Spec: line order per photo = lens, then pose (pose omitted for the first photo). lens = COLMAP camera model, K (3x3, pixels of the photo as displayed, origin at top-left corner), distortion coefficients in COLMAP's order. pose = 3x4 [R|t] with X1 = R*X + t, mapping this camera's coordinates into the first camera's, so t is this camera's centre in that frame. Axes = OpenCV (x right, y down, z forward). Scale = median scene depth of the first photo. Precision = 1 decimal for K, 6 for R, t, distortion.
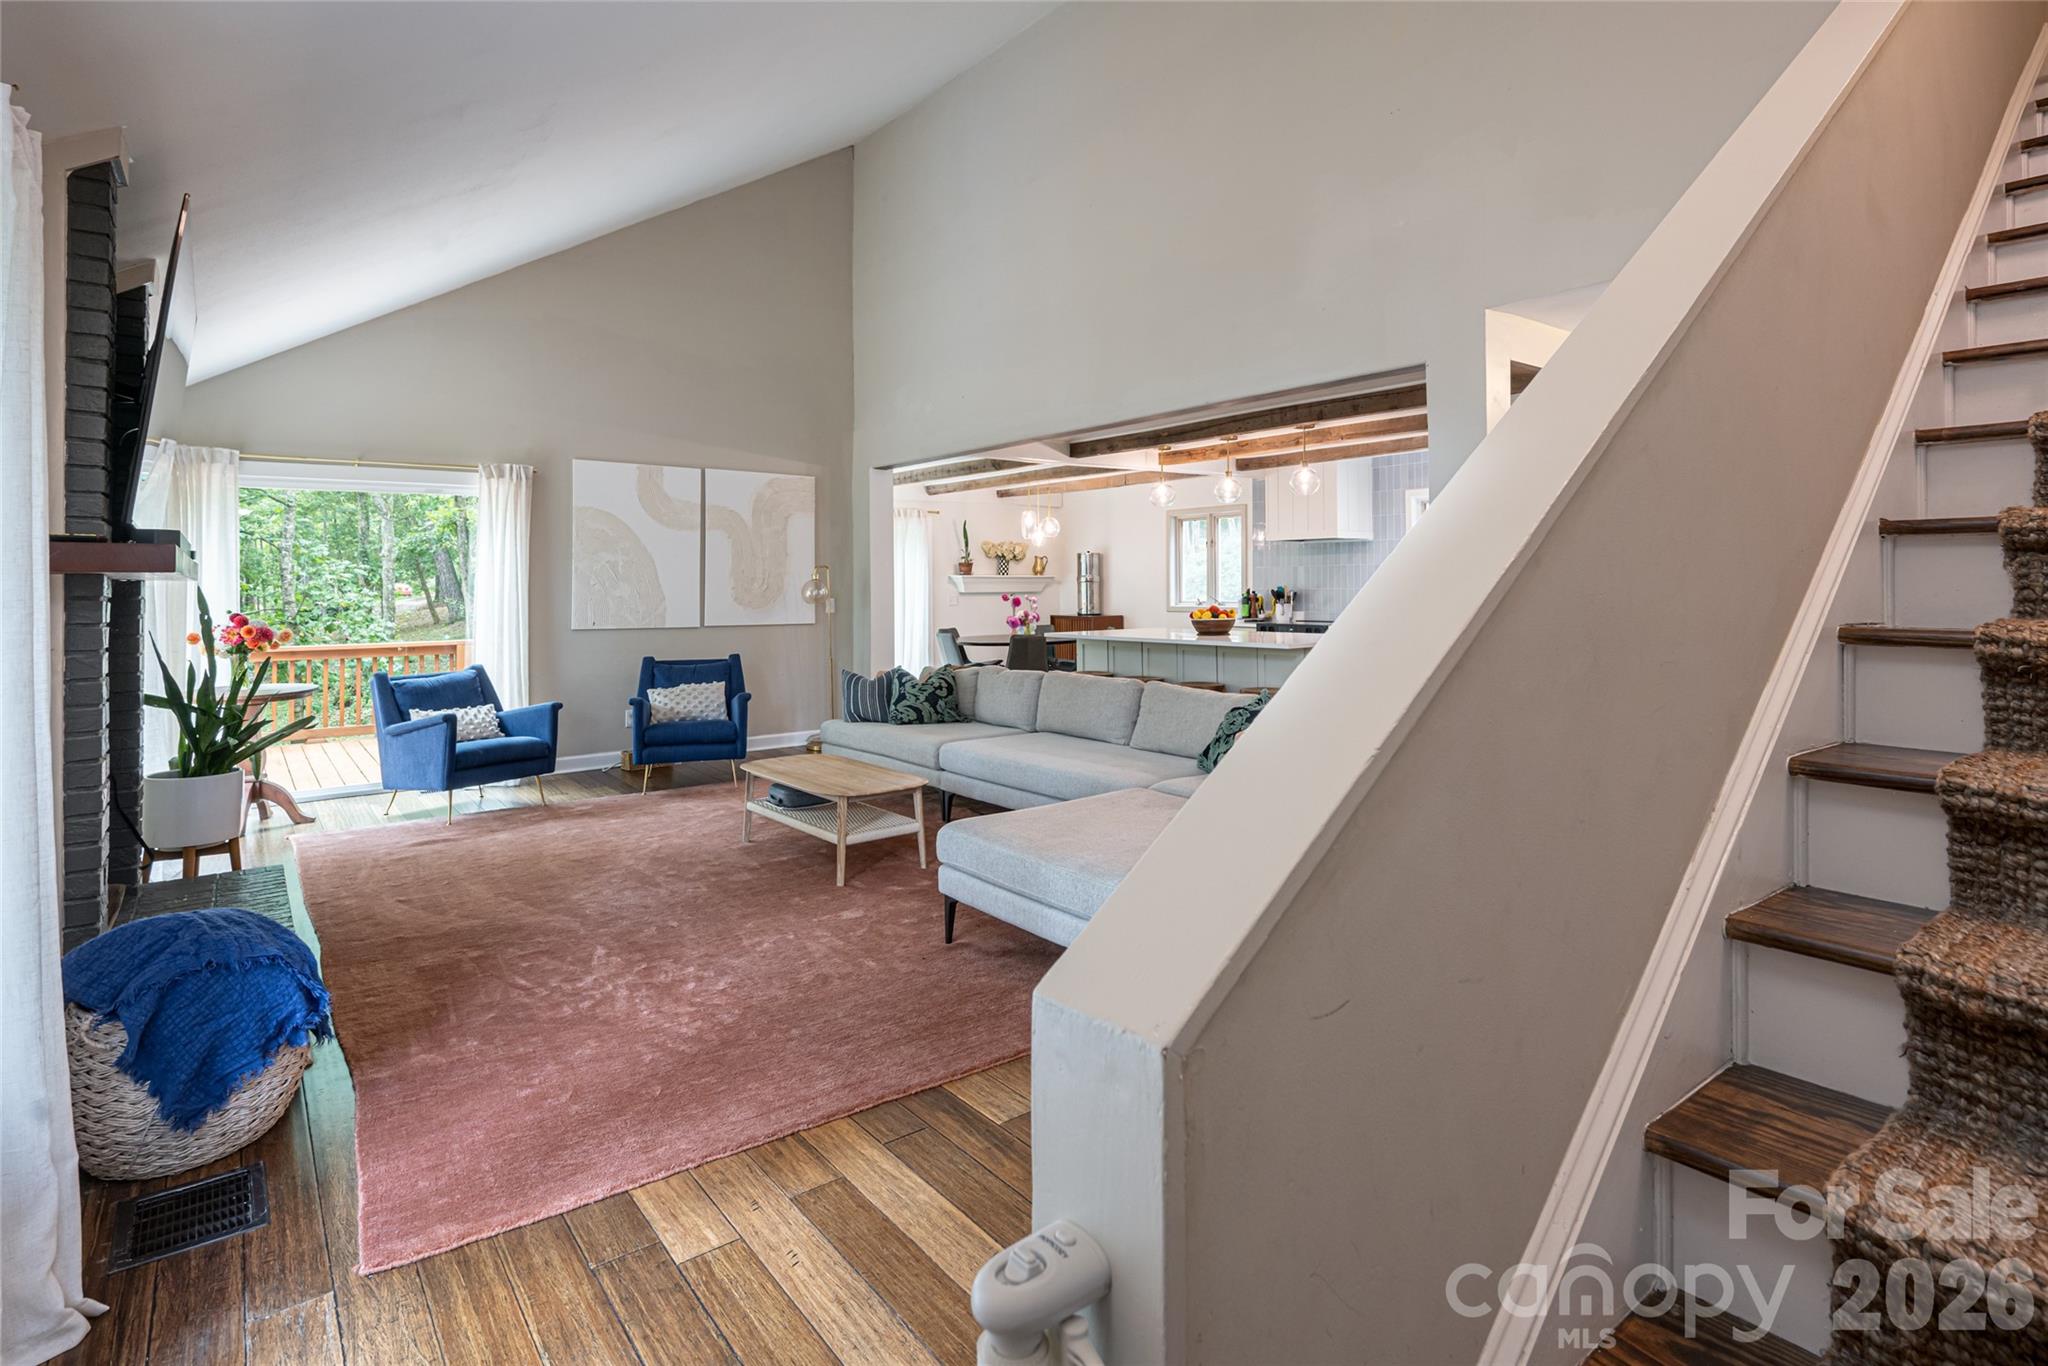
lens RADIAL K [[1016.7, 0, 1035.3], [0, 1016.7, 585.7], [0, 0, 1]] dist [0.001112, -0.000077]
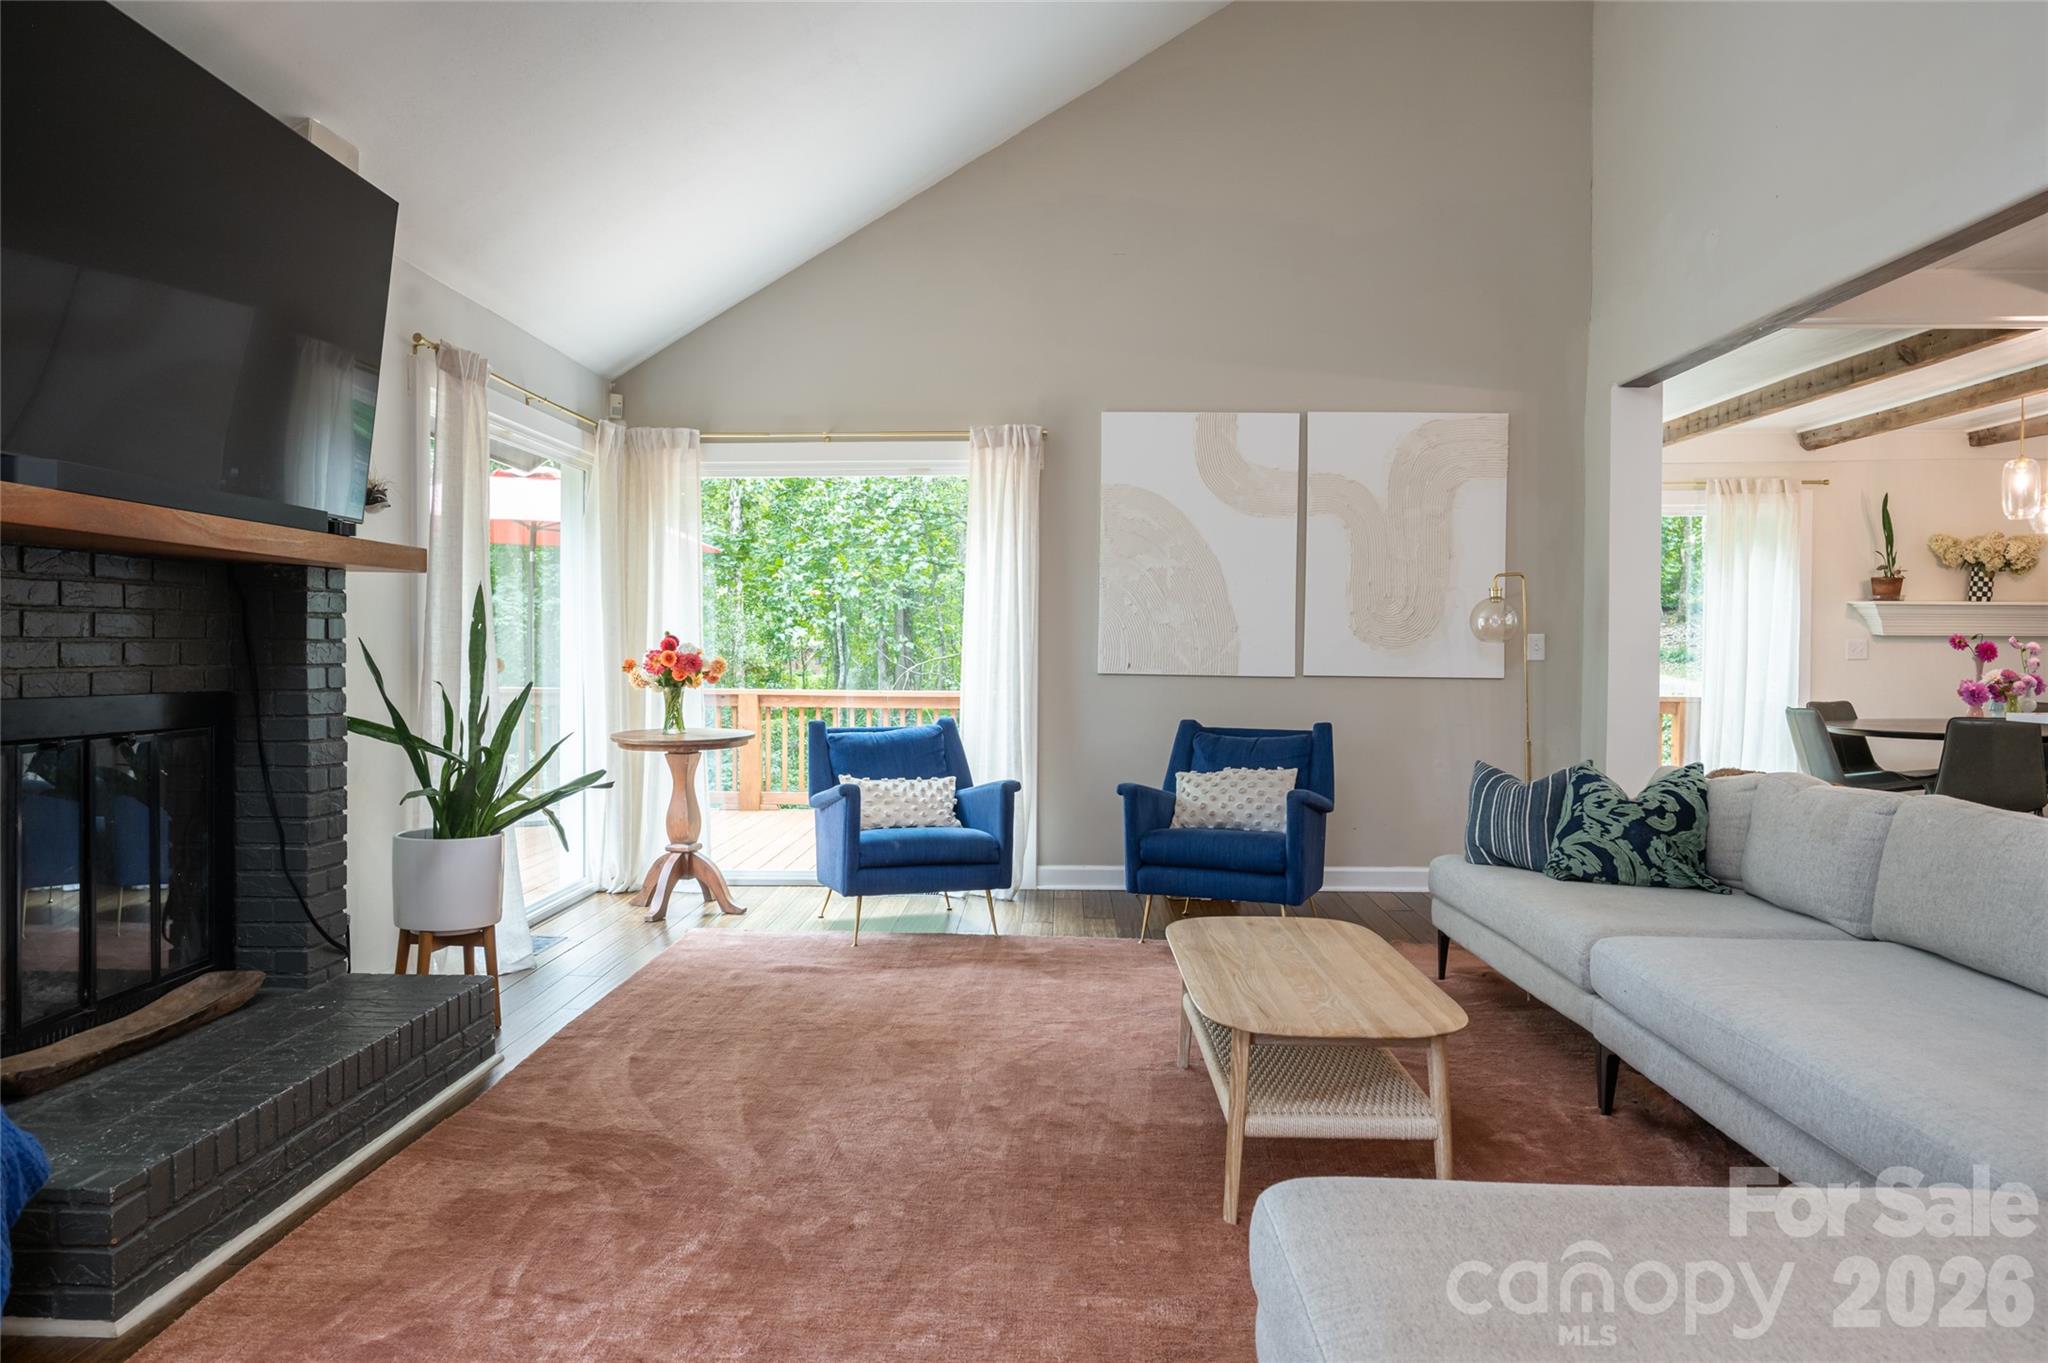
lens RADIAL K [[1395.9, 0, 984.0], [0, 1395.9, 674.8], [0, 0, 1]] dist [-0.000740, -0.005882]
pose [[0.758725, 0.026556, -0.650870, 0.075310], [-0.010479, 0.999537, 0.028568, 0.019232], [0.651327, -0.014855, 0.758652, 0.270163]]
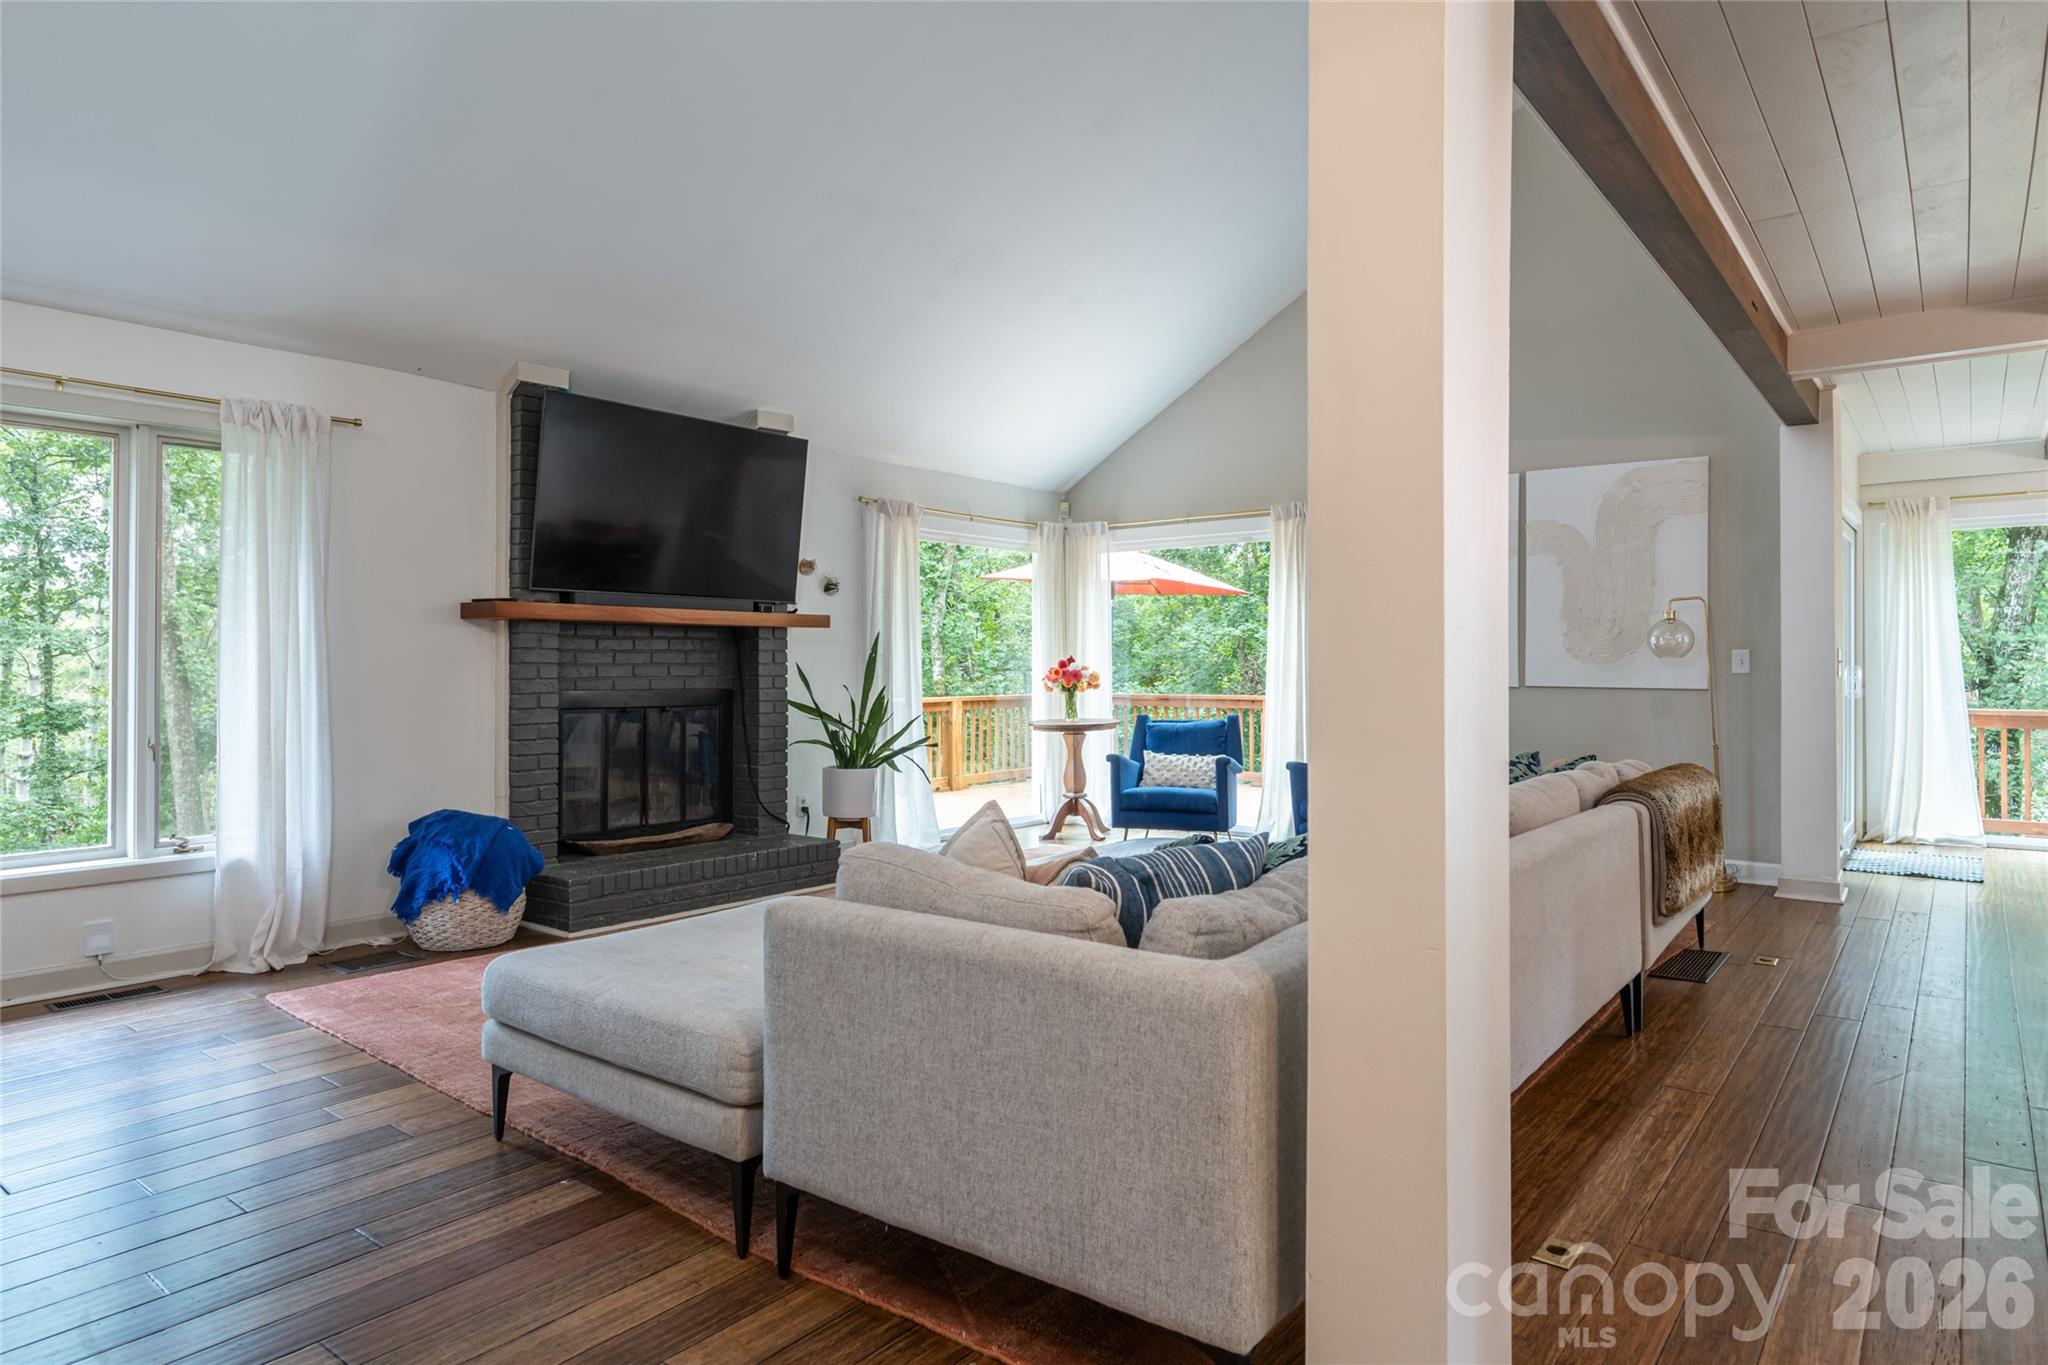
lens RADIAL K [[1205.7, 0, 1024.0], [0, 1205.7, 682.5], [0, 0, 1]] dist [-0.001918, -0.000366]
pose [[0.249181, 0.024148, -0.968156, 0.466864], [0.002590, 0.999669, 0.025600, 0.015106], [0.968454, -0.008886, 0.249036, 0.463808]]
